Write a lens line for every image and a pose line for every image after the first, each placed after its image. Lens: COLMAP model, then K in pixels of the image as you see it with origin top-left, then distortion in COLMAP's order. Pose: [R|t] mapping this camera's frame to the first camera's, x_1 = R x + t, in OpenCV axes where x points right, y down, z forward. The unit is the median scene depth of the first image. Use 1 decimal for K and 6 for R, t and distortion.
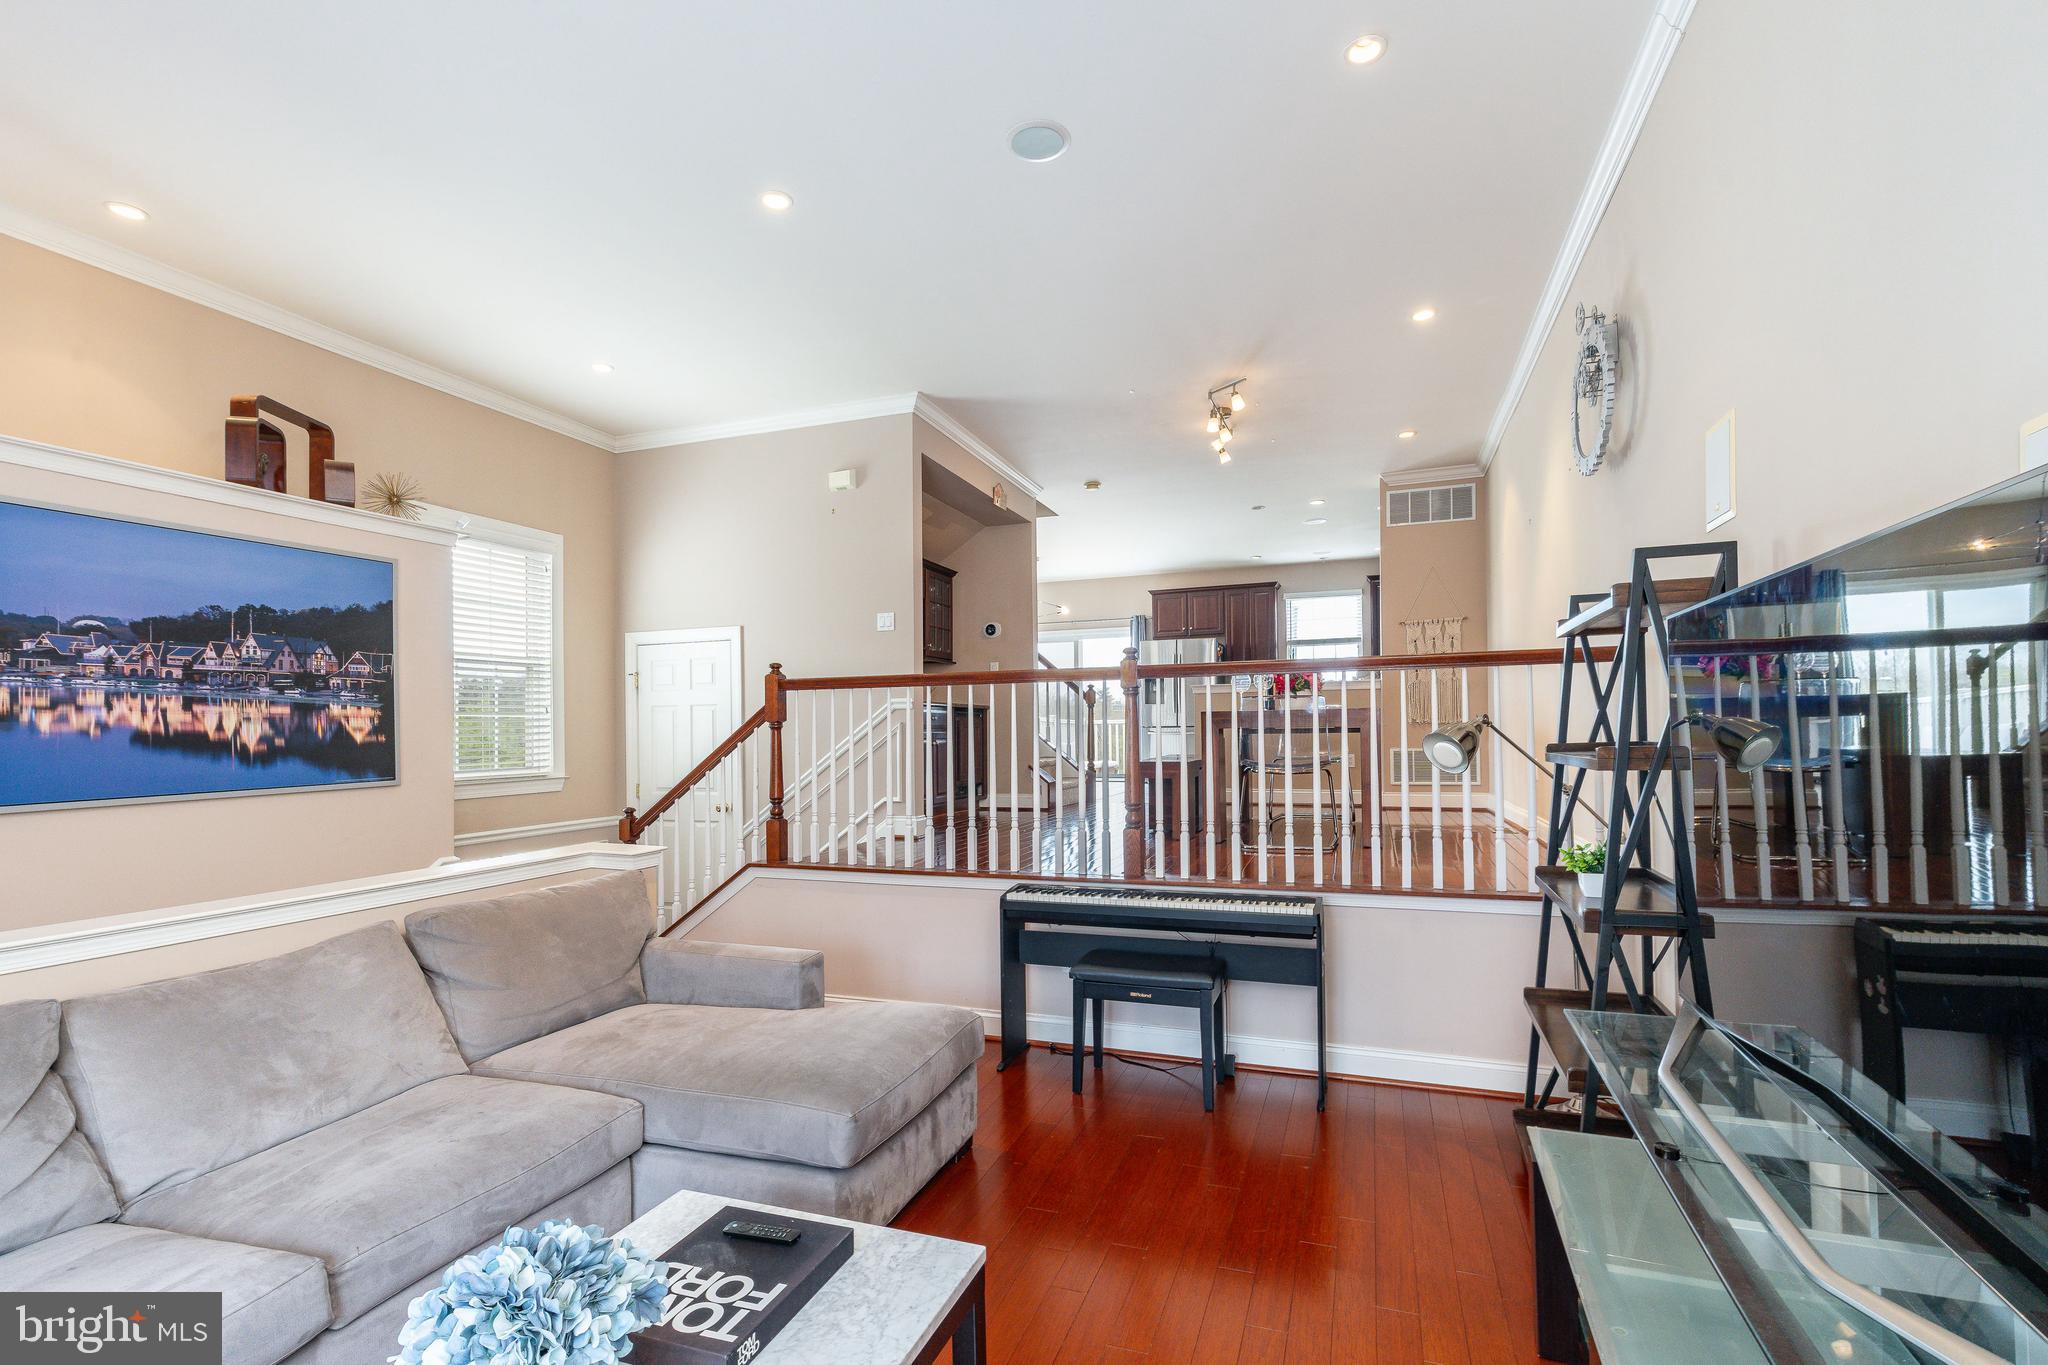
lens RADIAL K [[918.1, 0, 1043.4], [0, 918.1, 717.2], [0, 0, 1]] dist [0.011564, -0.000709]
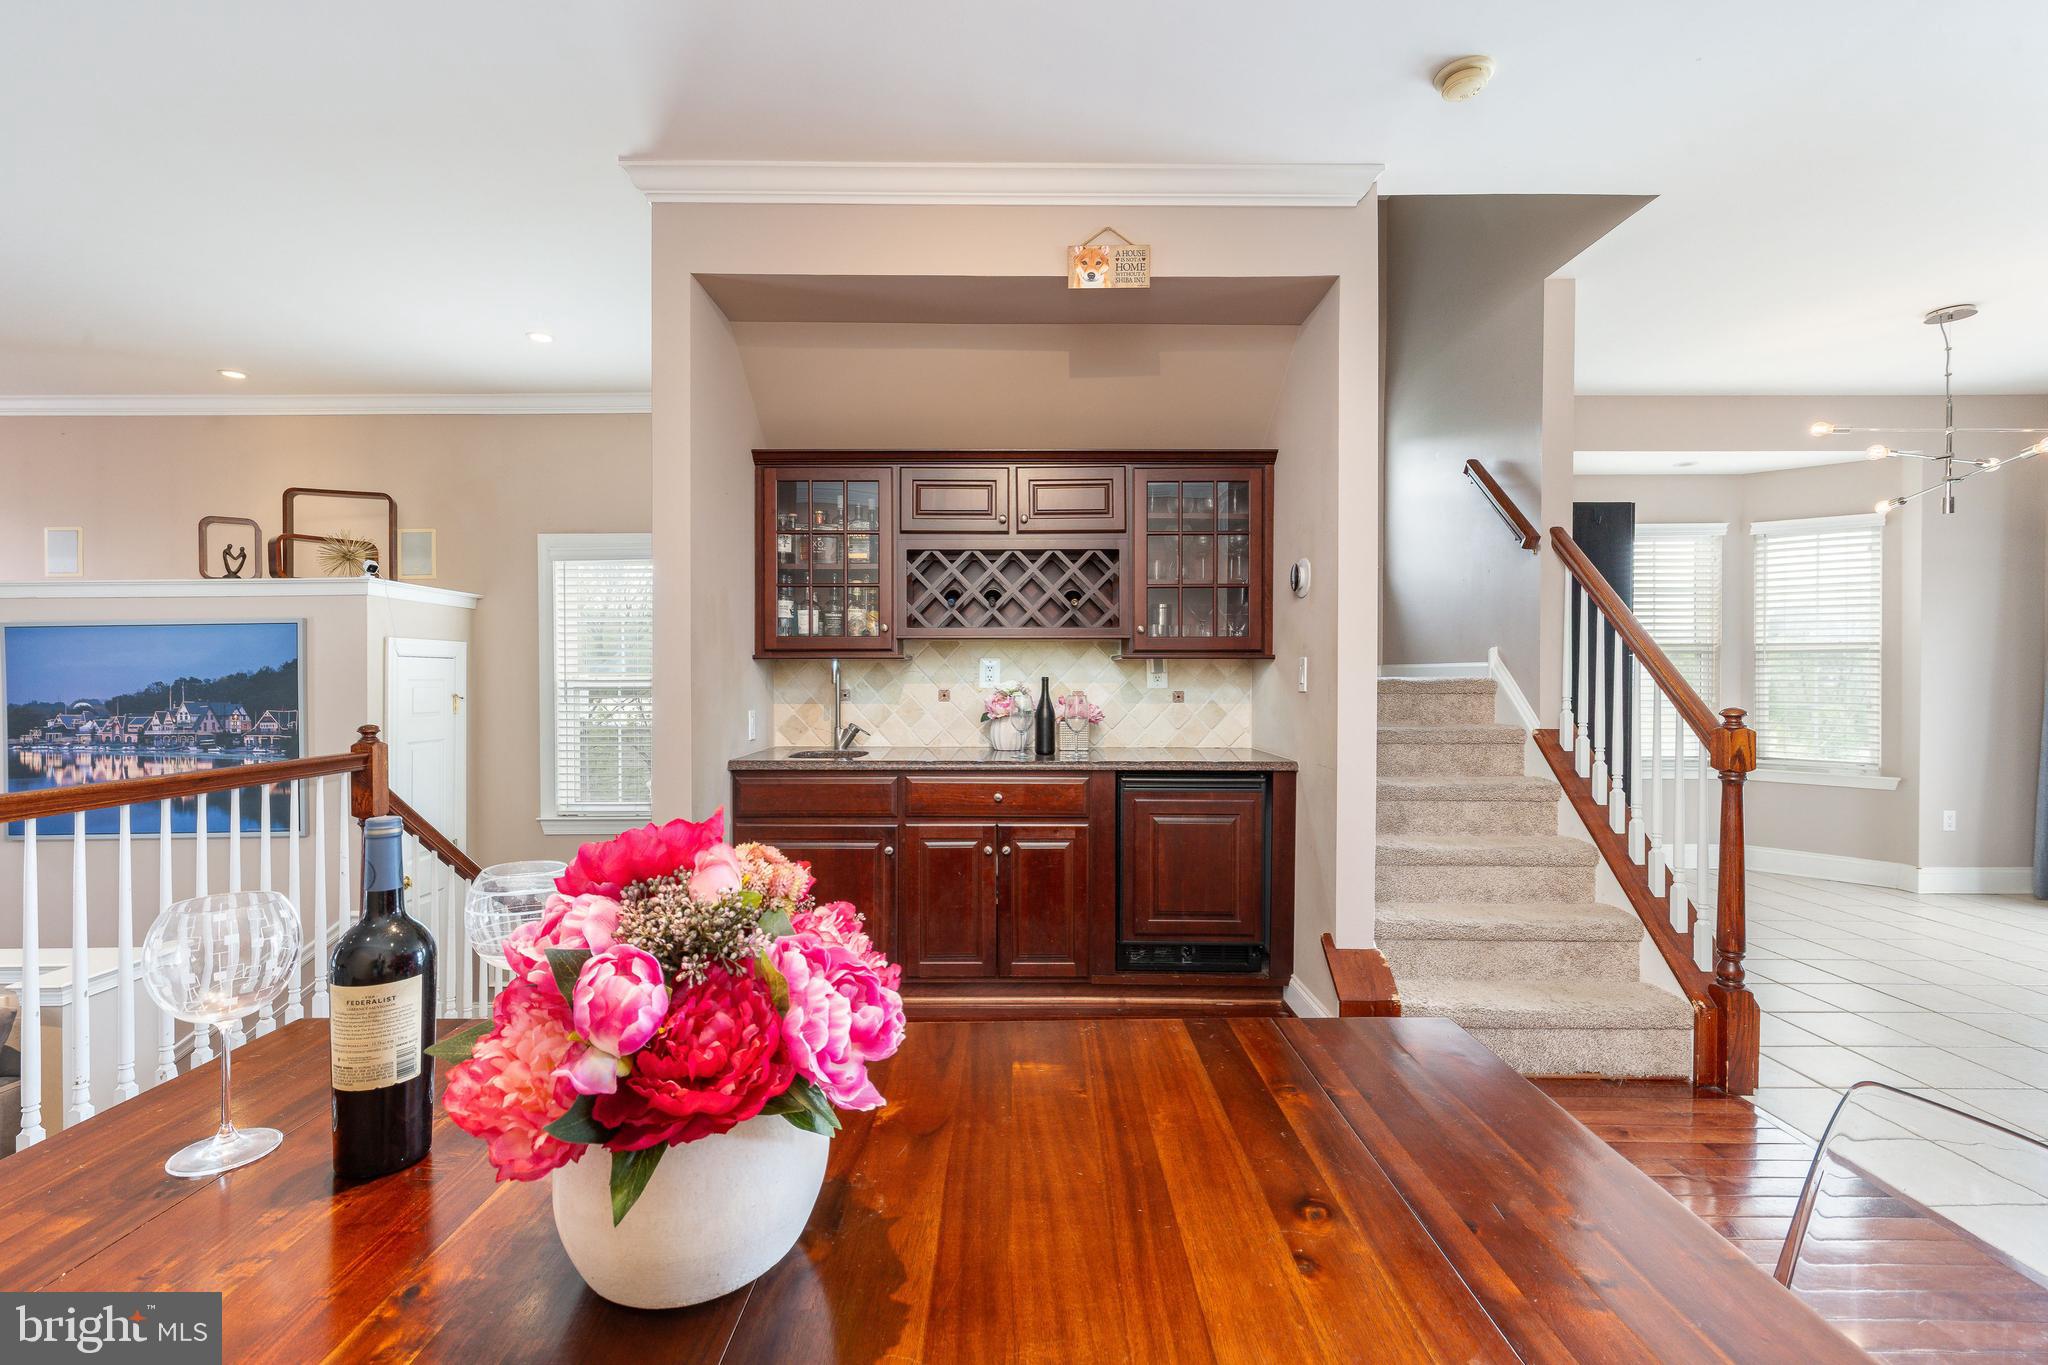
lens RADIAL K [[918.1, 0, 1018.5], [0, 918.1, 682.7], [0, 0, 1]] dist [0.011564, -0.000709]
pose [[0.326201, 0.022661, -0.945029, 0.637717], [0.014250, 0.999481, 0.028885, -0.136850], [0.945193, -0.022889, 0.325709, 1.655771]]
